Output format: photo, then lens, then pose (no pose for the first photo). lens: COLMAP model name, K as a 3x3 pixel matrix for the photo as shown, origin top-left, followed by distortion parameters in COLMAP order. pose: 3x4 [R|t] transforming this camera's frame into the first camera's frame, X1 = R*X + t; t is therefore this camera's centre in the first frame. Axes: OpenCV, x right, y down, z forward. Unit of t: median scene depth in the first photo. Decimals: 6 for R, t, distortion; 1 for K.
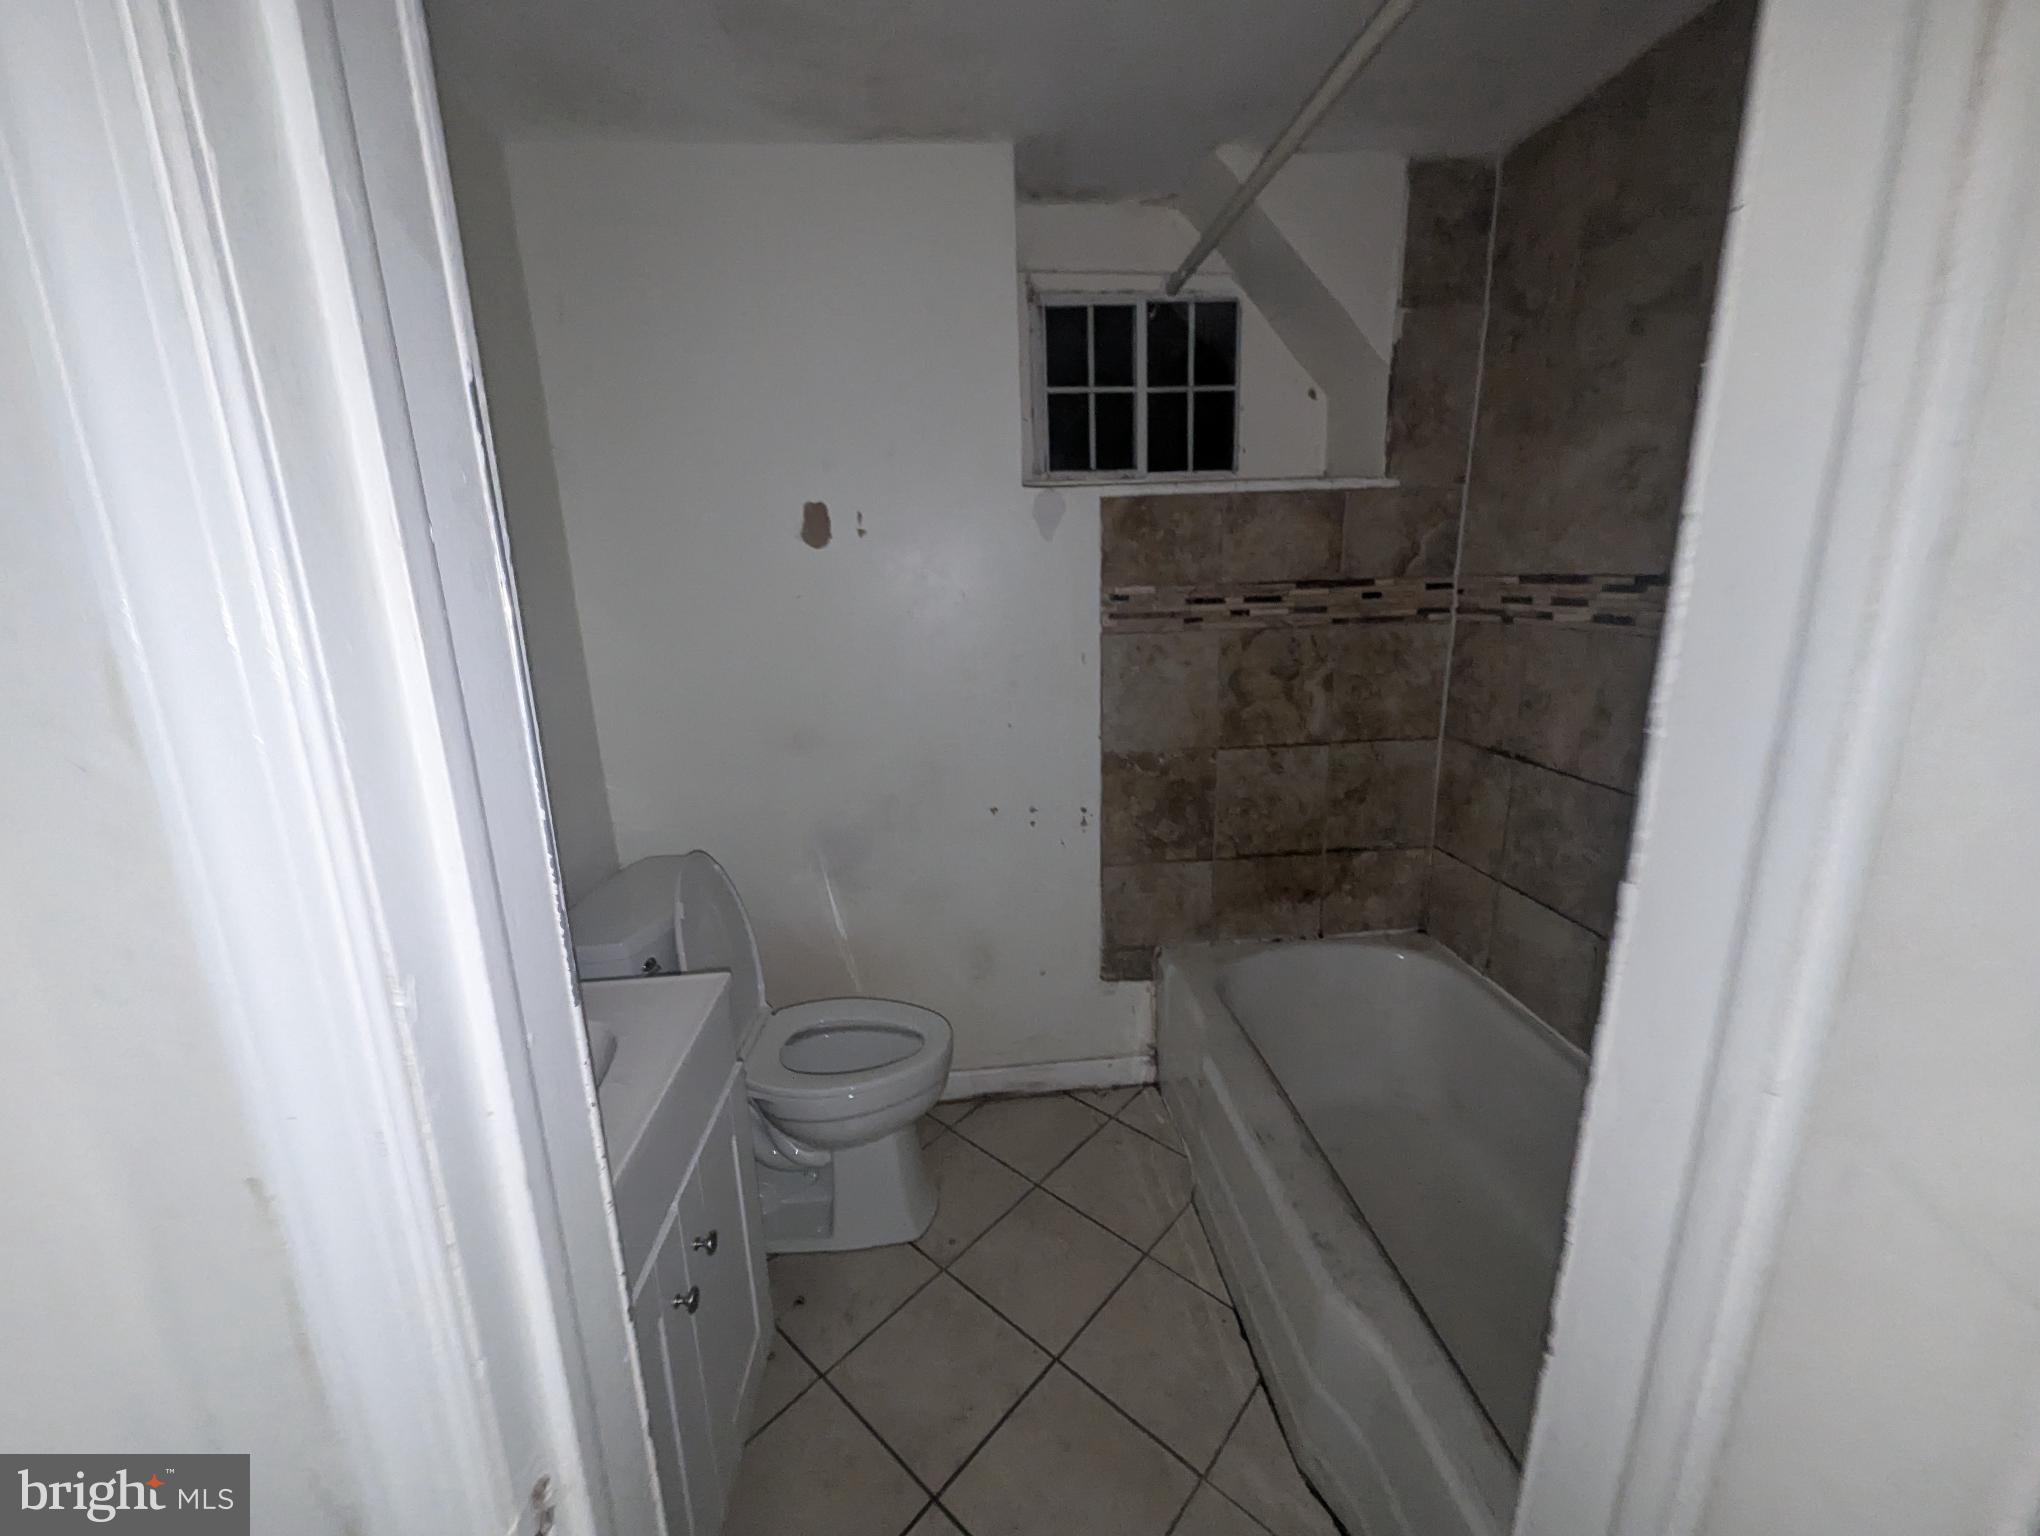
lens RADIAL K [[808.0, 0, 1021.7], [0, 808.0, 766.4], [0, 0, 1]] dist [0.001897, -0.001664]
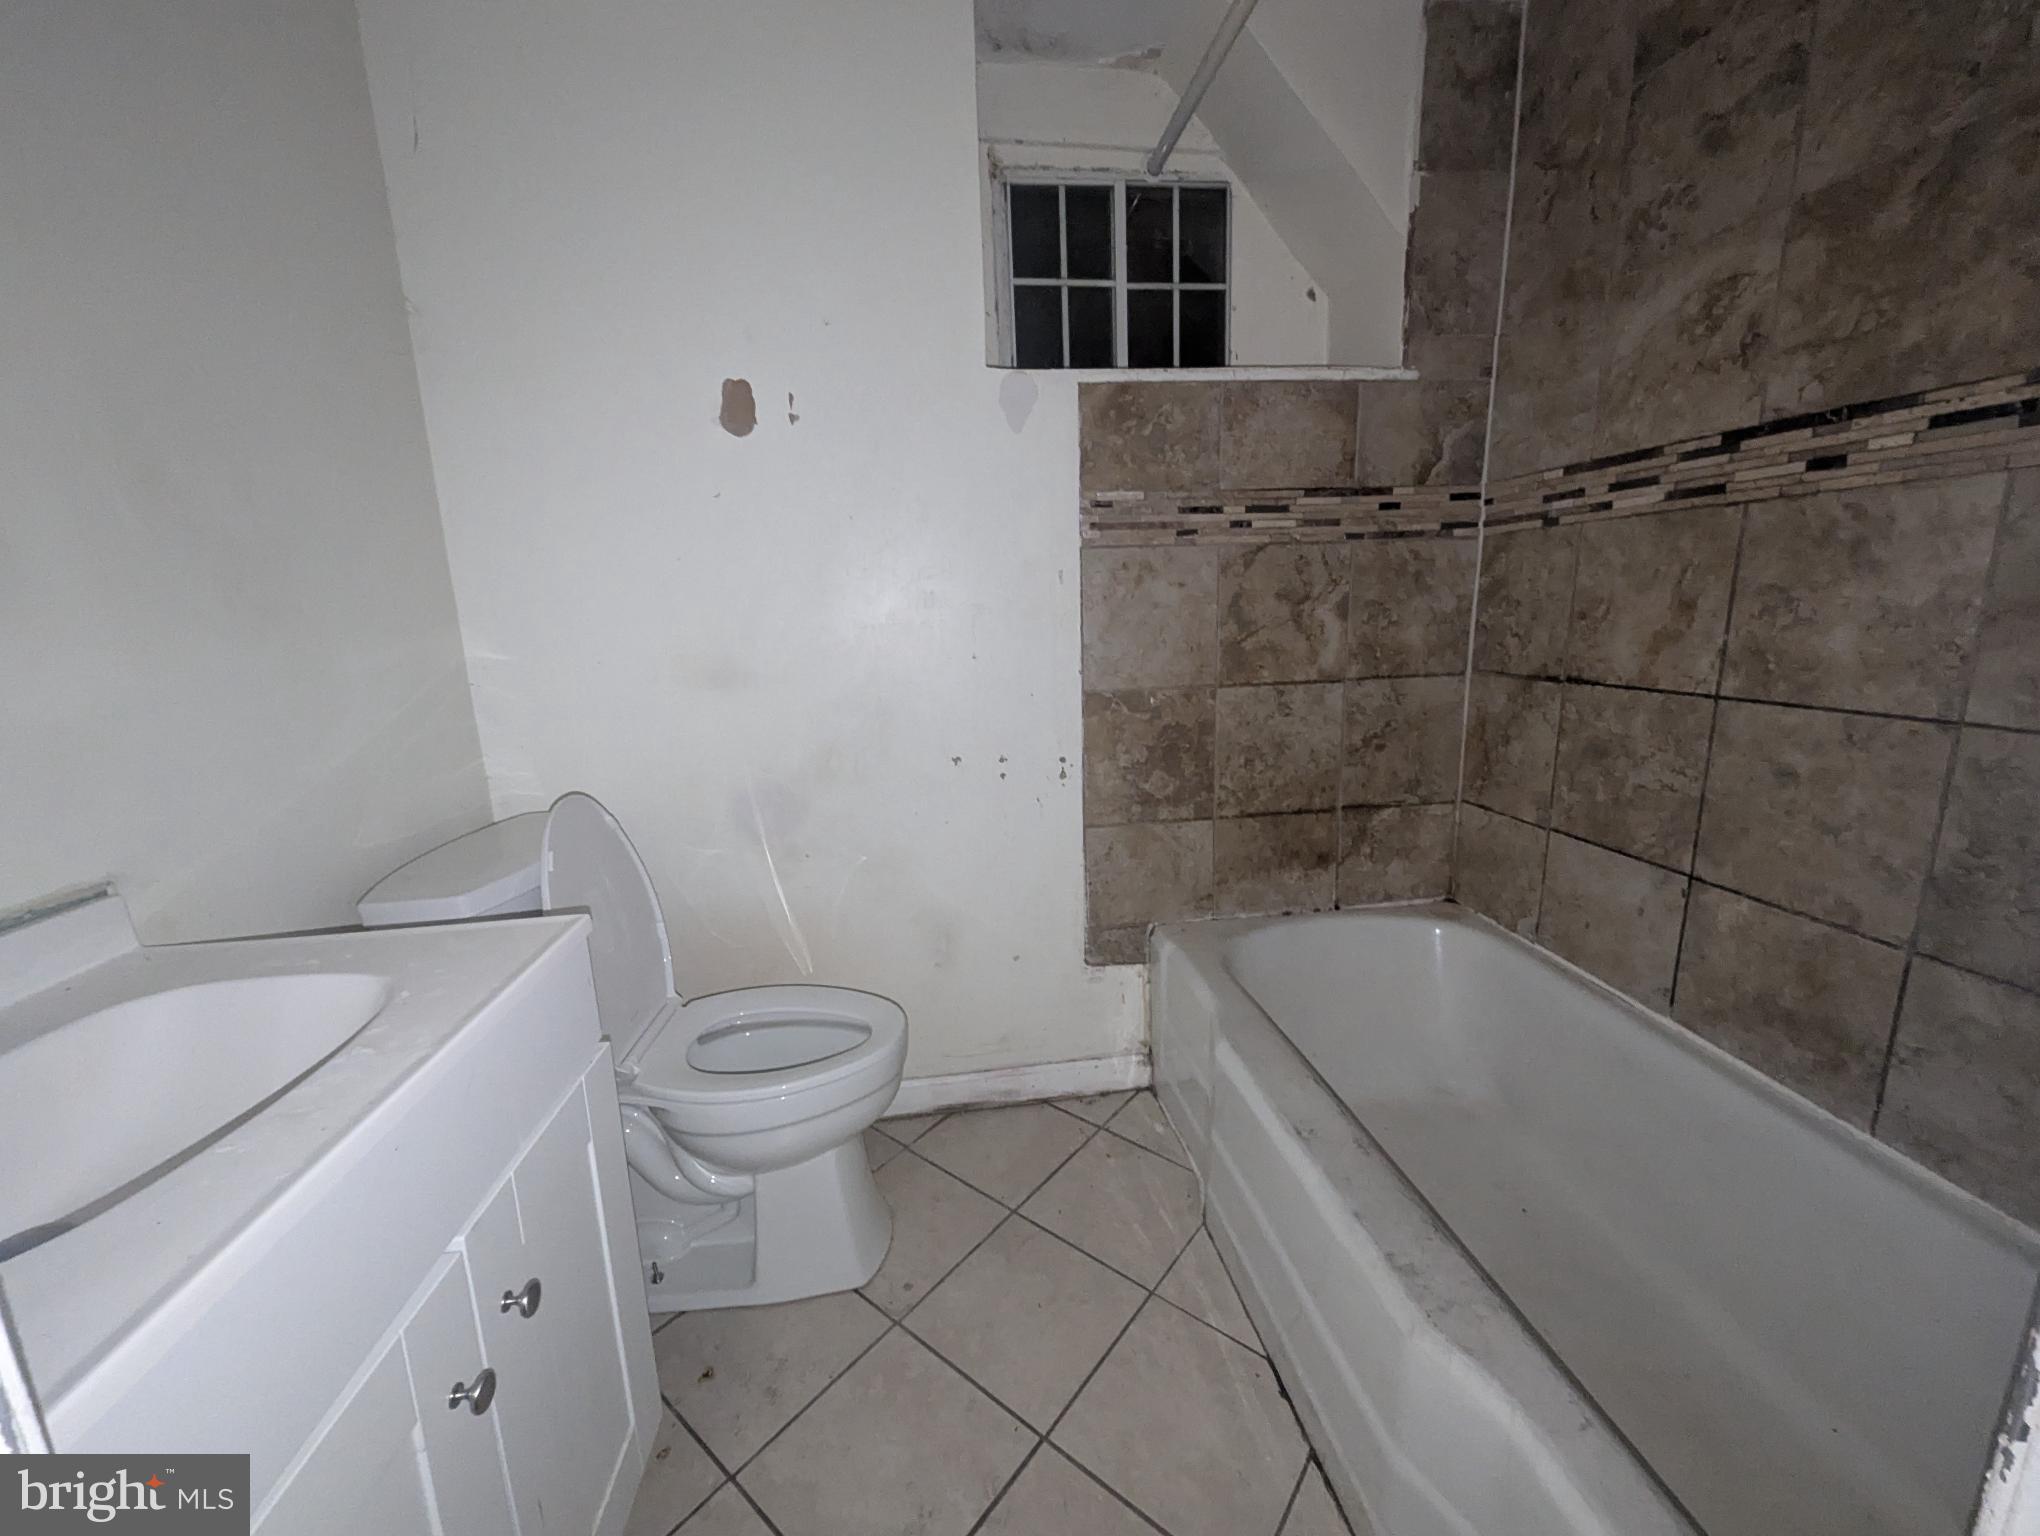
lens RADIAL K [[808.0, 0, 1024.9], [0, 808.0, 767.9], [0, 0, 1]] dist [0.001897, -0.001664]
pose [[0.998794, -0.010541, 0.047961, -0.003896], [0.012459, 0.999127, -0.039876, 0.103226], [-0.047499, 0.040426, 0.998053, 0.167664]]
